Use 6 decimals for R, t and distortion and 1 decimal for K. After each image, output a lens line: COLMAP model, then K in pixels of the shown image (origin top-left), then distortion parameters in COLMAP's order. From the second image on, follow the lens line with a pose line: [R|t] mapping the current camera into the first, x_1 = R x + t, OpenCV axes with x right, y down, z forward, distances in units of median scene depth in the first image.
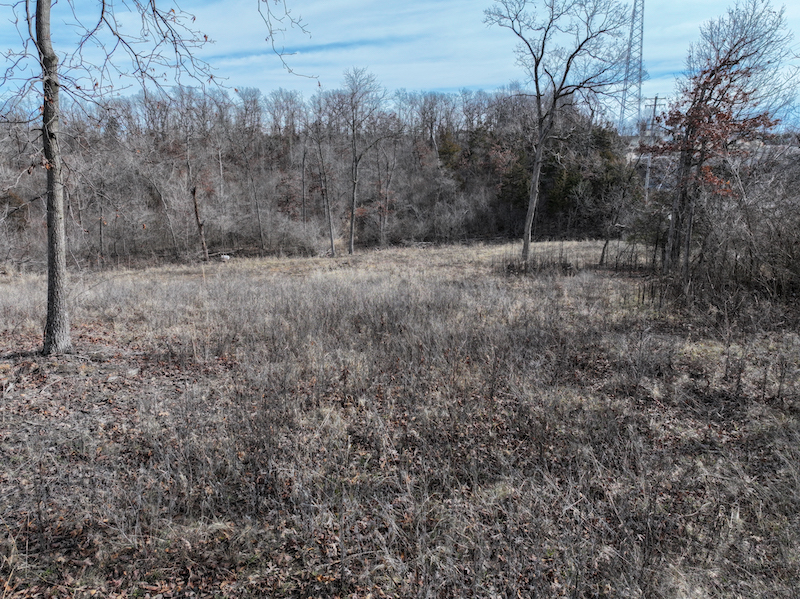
lens RADIAL K [[559.0, 0, 400.0], [0, 559.0, 299.5], [0, 0, 1]] dist [-0.021303, -0.001016]
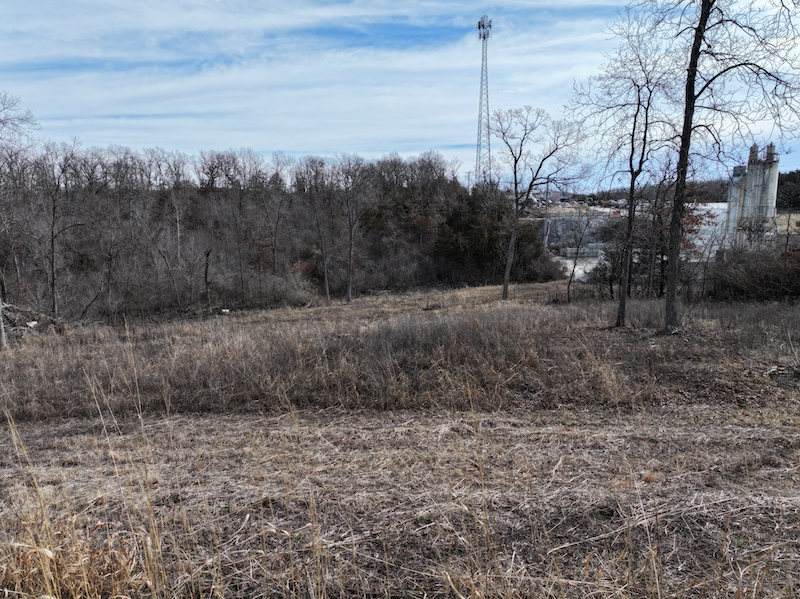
lens RADIAL K [[565.9, 0, 400.0], [0, 565.9, 299.5], [0, 0, 1]] dist [0.013888, 0.005370]
pose [[0.954247, -0.046167, 0.295435, -0.283792], [0.073195, 0.994016, -0.081083, 0.016716], [-0.289924, 0.098997, 0.951916, -0.161136]]
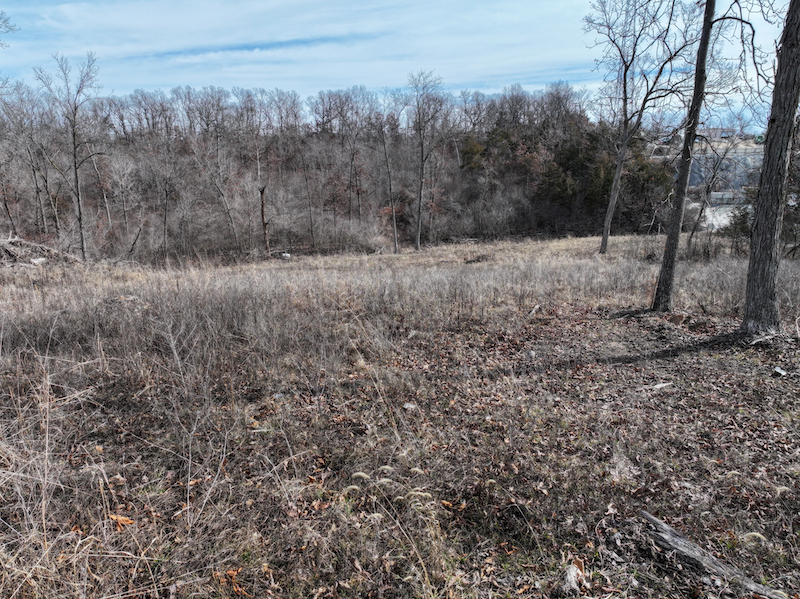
lens RADIAL K [[565.9, 0, 400.0], [0, 565.9, 299.5], [0, 0, 1]] dist [0.013888, 0.005370]
pose [[0.998053, -0.018014, 0.059718, -0.152935], [0.018274, 0.999826, -0.003809, 0.011249], [-0.059639, 0.004893, 0.998208, -0.041481]]
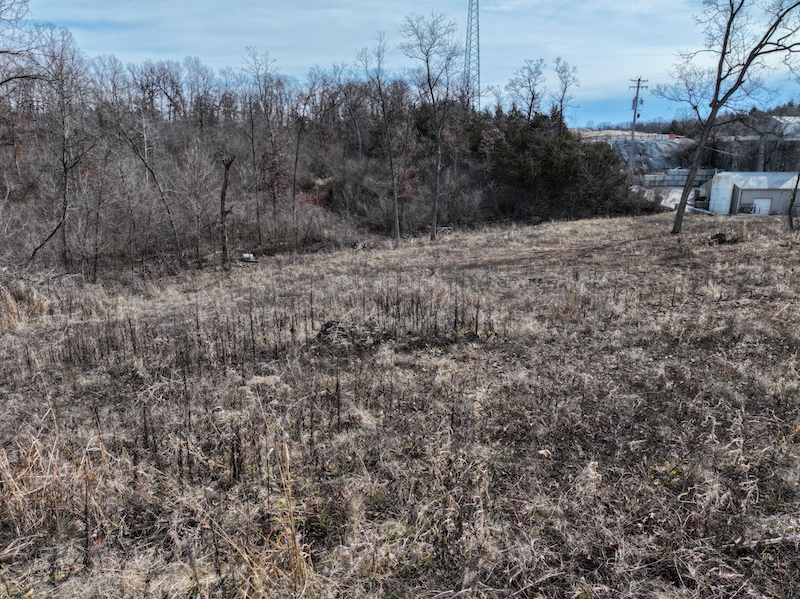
lens RADIAL K [[559.0, 0, 400.0], [0, 559.0, 299.5], [0, 0, 1]] dist [-0.021303, -0.001016]
pose [[0.900268, -0.095873, 0.424648, -0.398280], [0.096761, 0.995116, 0.019532, -0.013552], [-0.424447, 0.023506, 0.905148, 0.236754]]
